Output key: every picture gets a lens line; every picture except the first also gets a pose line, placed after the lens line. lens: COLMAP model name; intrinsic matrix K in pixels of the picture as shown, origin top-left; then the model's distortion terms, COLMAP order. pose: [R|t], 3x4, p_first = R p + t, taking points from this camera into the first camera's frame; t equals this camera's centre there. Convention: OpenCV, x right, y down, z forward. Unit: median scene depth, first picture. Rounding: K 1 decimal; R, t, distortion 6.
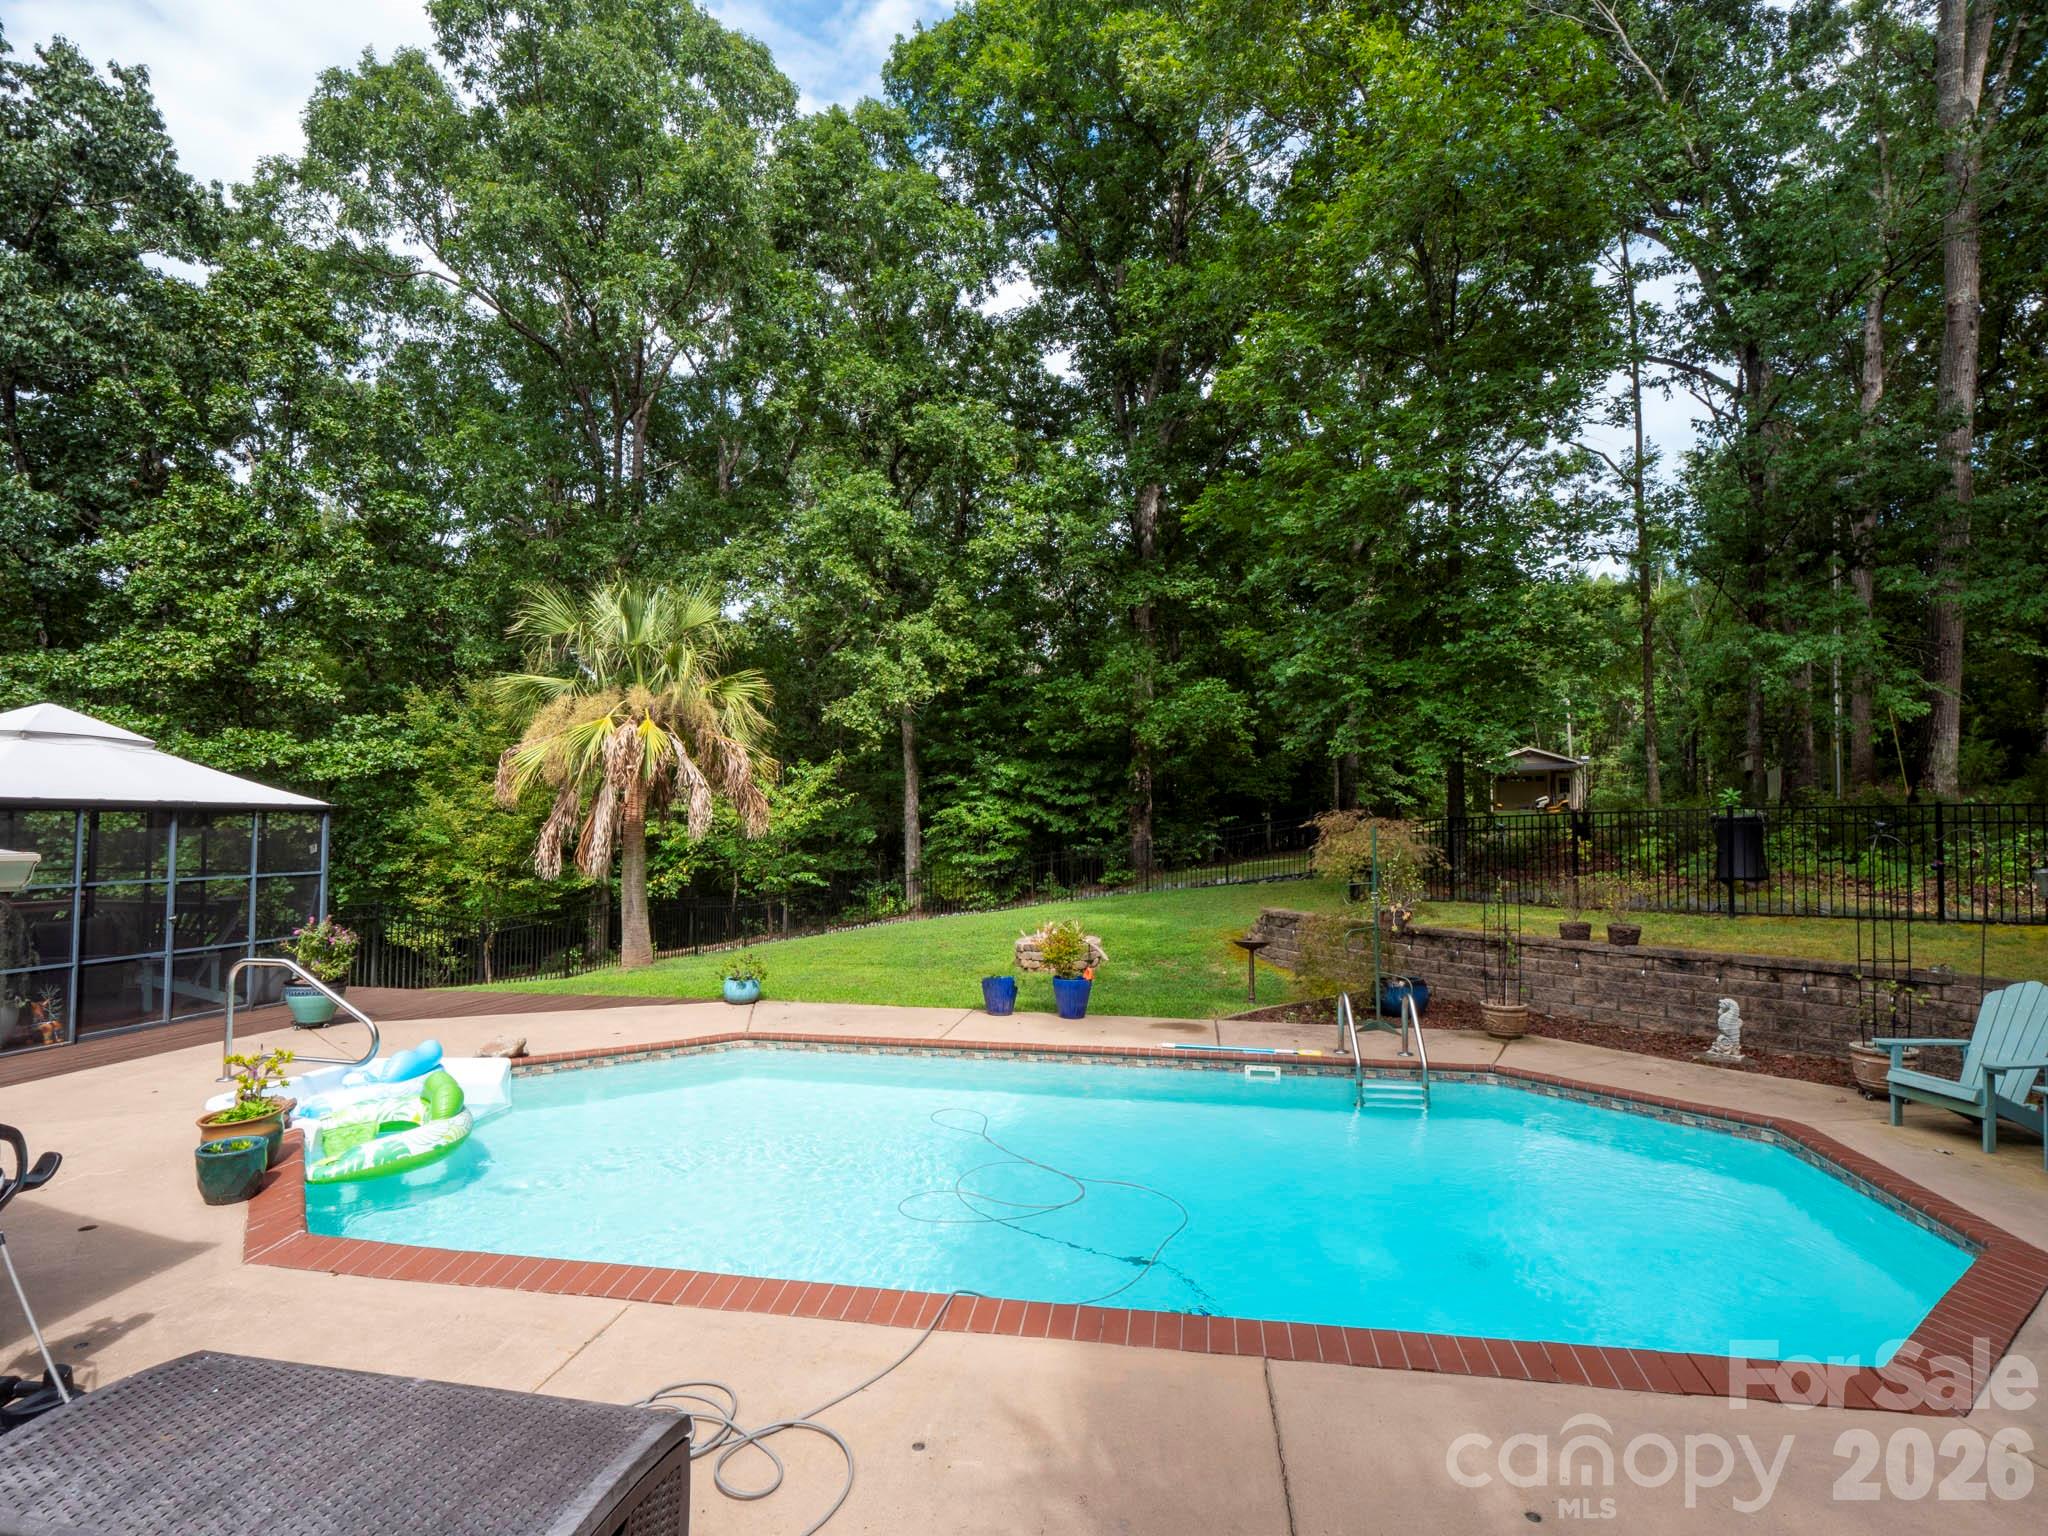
lens RADIAL K [[998.2, 0, 1015.8], [0, 998.2, 773.4], [0, 0, 1]] dist [-0.003246, -0.001808]
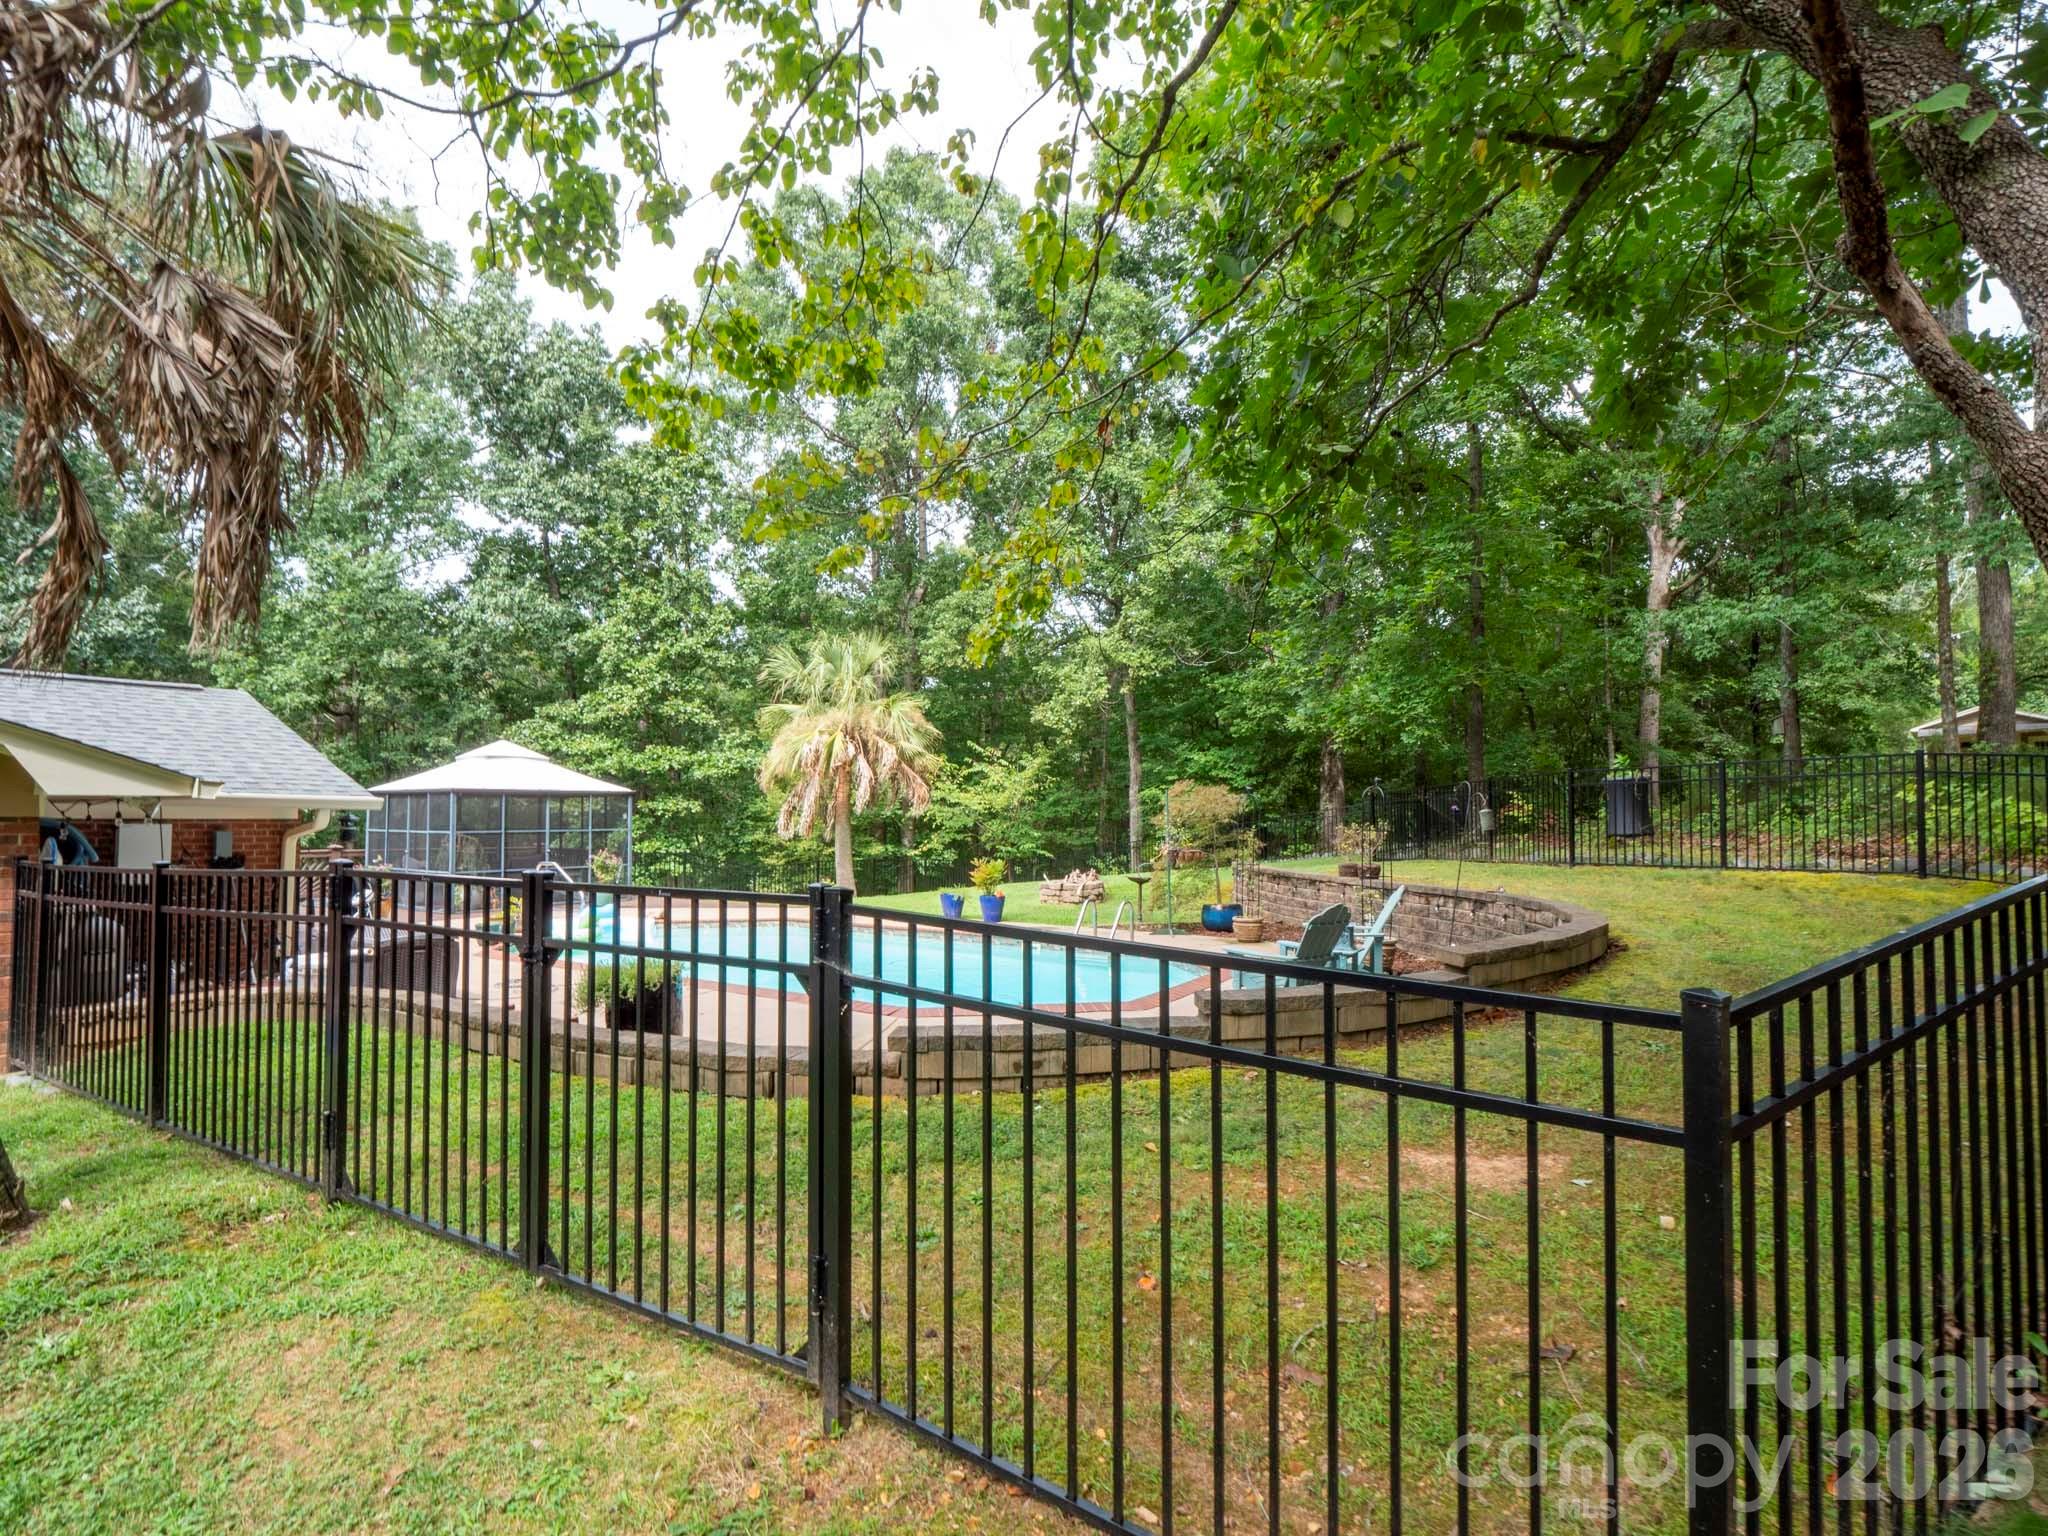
lens RADIAL K [[998.2, 0, 1015.8], [0, 998.2, 773.4], [0, 0, 1]] dist [-0.003246, -0.001808]
pose [[0.913539, -0.024995, -0.405981, 0.349927], [0.029930, 0.999535, 0.005811, 0.005135], [0.405647, -0.017459, 0.913863, -0.181903]]
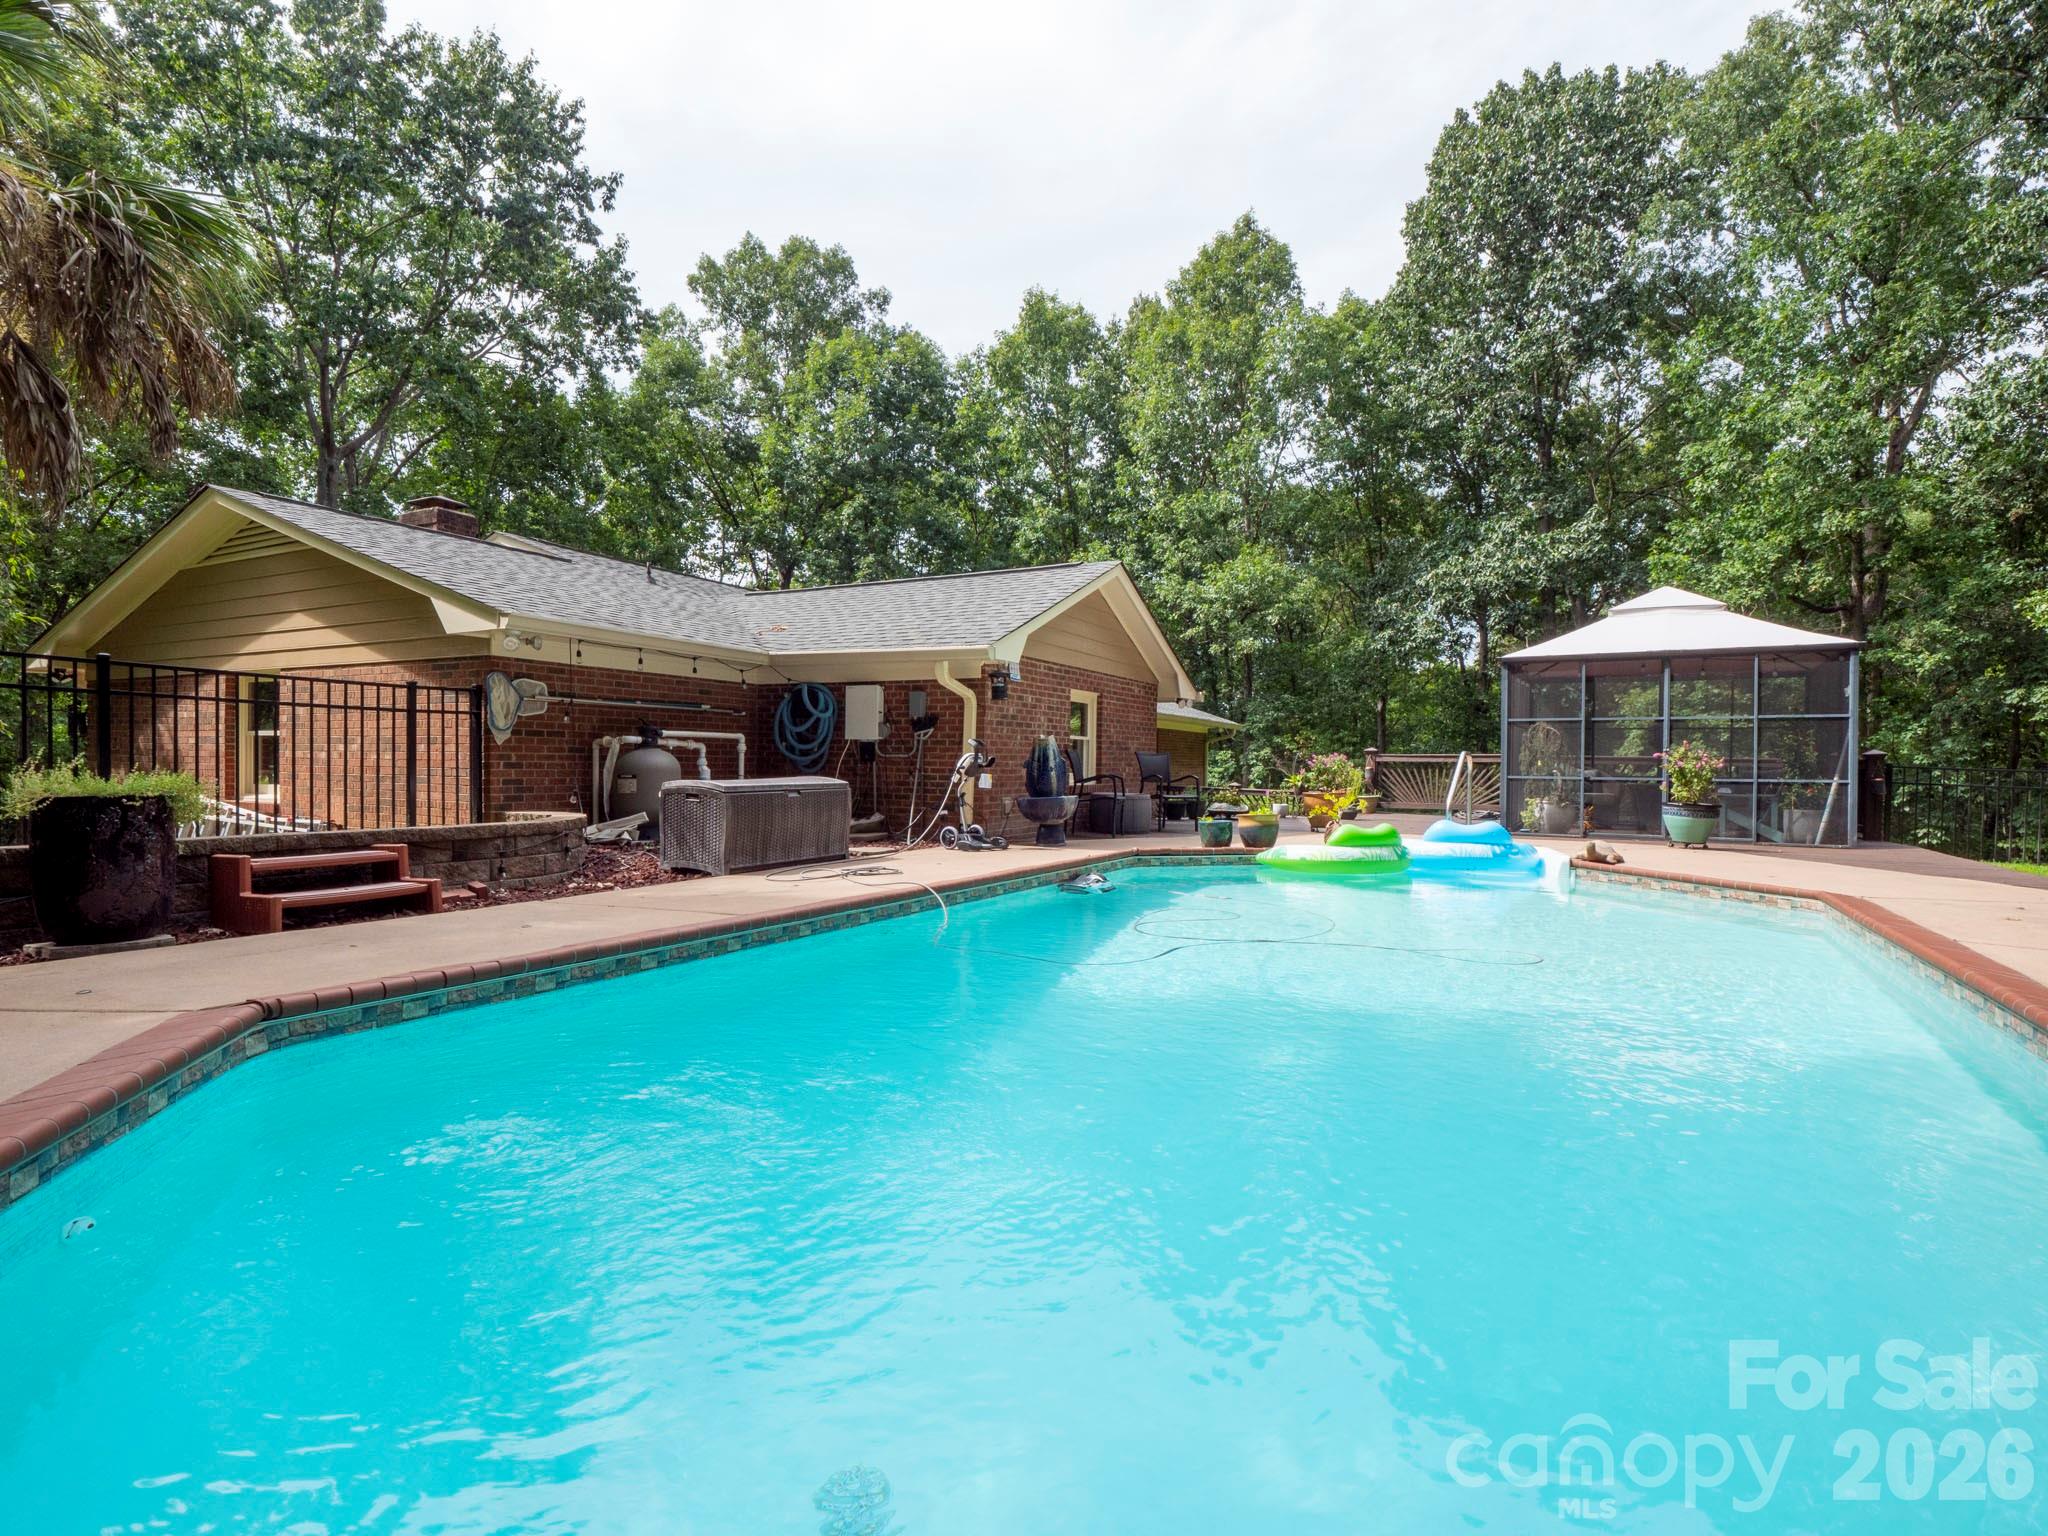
lens RADIAL K [[998.2, 0, 1015.8], [0, 998.2, 773.4], [0, 0, 1]] dist [-0.003246, -0.001808]
pose [[-0.339755, 0.000492, -0.940514, 0.245856], [0.041811, 0.999019, -0.014581, 0.073662], [0.939584, -0.044278, -0.339442, 0.312086]]
